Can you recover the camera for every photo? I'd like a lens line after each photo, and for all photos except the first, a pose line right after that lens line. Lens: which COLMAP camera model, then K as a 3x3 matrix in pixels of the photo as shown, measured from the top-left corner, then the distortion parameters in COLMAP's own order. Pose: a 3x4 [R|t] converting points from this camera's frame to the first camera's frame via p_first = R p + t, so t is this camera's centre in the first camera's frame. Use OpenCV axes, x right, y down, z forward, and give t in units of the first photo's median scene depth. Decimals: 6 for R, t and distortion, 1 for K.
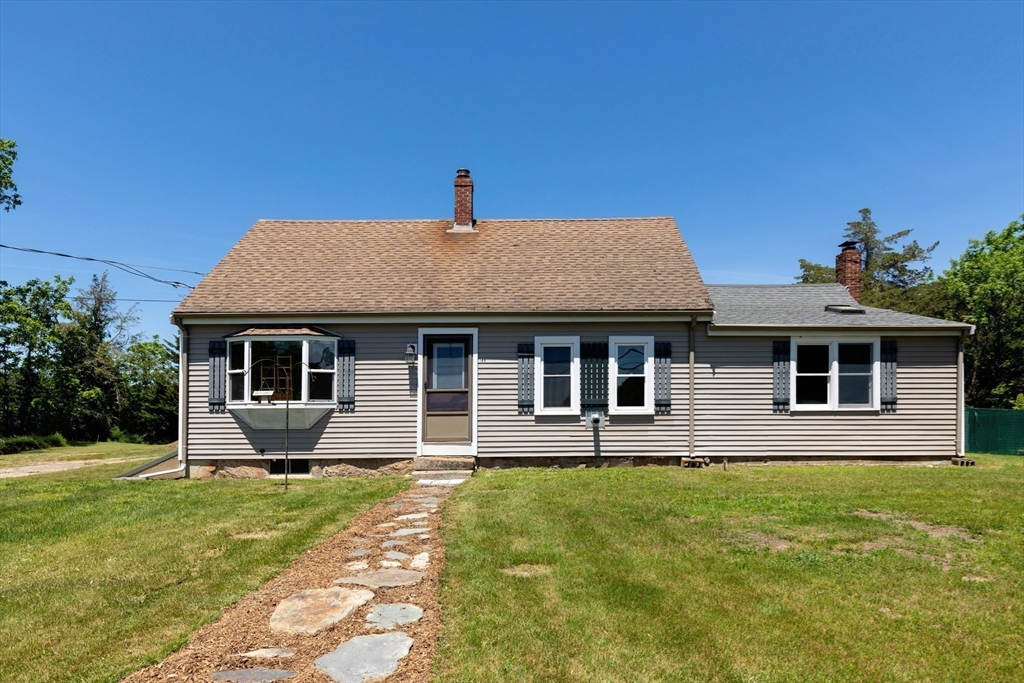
lens RADIAL K [[599.9, 0, 504.5], [0, 599.9, 370.7], [0, 0, 1]] dist [-0.000076, -0.000086]
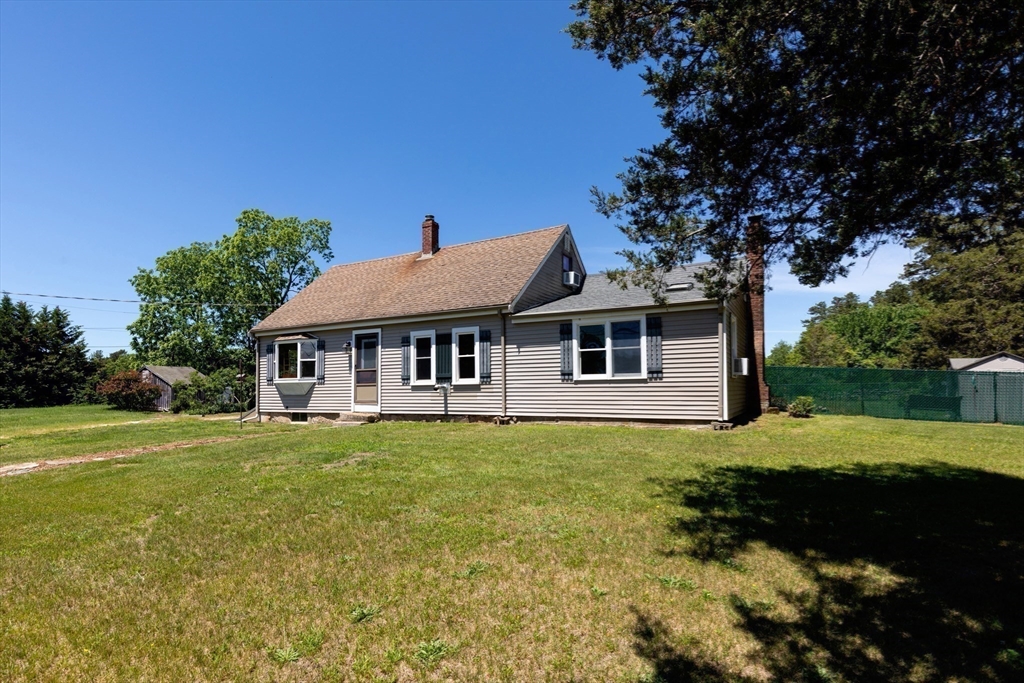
lens RADIAL K [[515.4, 0, 505.2], [0, 515.4, 333.5], [0, 0, 1]] dist [-0.000447, -0.000017]
pose [[0.872714, -0.056831, -0.484913, 0.865805], [0.043746, 0.998309, -0.038269, 0.005925], [0.486268, 0.012185, 0.873725, 0.011452]]
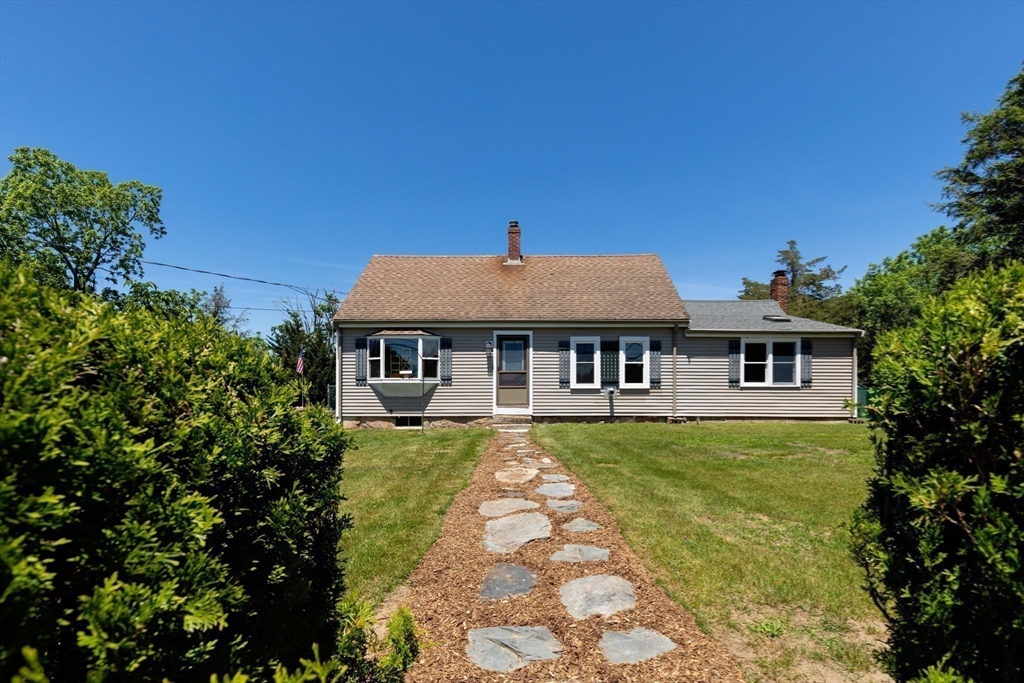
lens RADIAL K [[473.5, 0, 499.2], [0, 473.5, 360.1], [0, 0, 1]] dist [0.005236, -0.000037]
pose [[0.999930, 0.005297, -0.010560, -0.116619], [-0.005293, 0.999986, 0.000438, 0.002752], [0.010562, -0.000382, 0.999944, -0.196985]]
